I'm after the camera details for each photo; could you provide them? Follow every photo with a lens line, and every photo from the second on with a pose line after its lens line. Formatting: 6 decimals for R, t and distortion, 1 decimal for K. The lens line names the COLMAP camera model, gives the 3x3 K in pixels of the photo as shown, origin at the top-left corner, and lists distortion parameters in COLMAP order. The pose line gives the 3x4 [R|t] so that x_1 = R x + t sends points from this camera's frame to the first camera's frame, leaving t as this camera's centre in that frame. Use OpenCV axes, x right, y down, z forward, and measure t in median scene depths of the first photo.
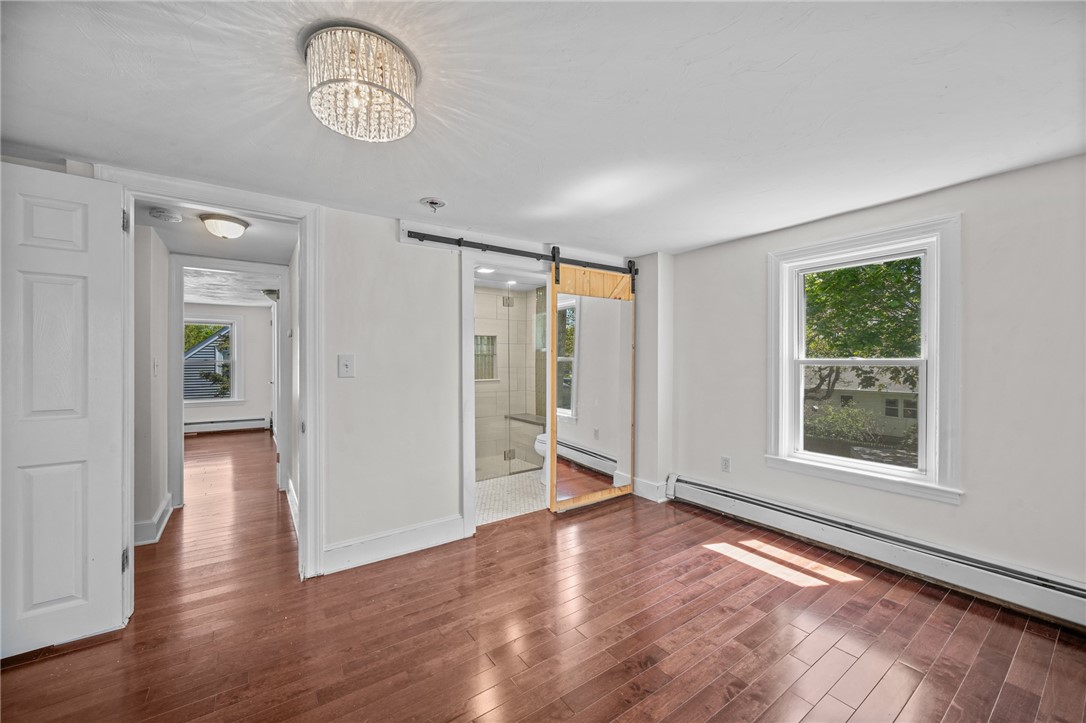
lens RADIAL K [[413.3, 0, 543.0], [0, 413.3, 361.5], [0, 0, 1]] dist [-0.002838, -0.000260]
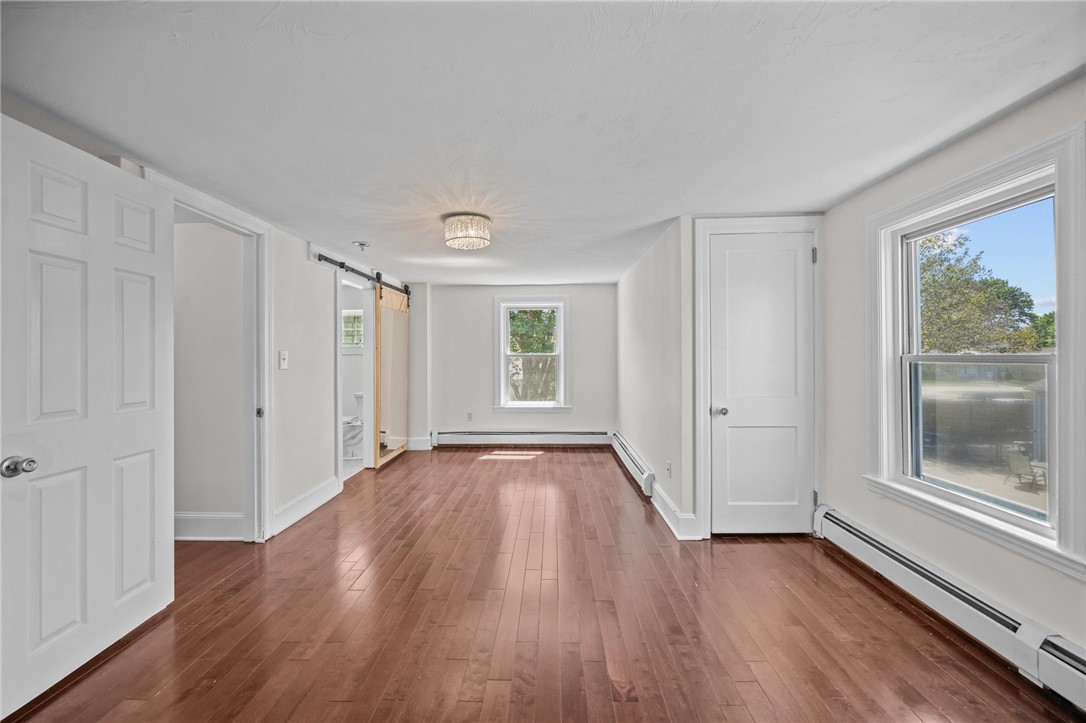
lens RADIAL K [[399.1, 0, 538.3], [0, 399.1, 360.8], [0, 0, 1]] dist [-0.000737, -0.000029]
pose [[0.608213, -0.014446, 0.793643, -0.861558], [0.009379, 0.999895, 0.011013, 0.005959], [-0.793719, 0.000746, 0.608285, -0.271032]]
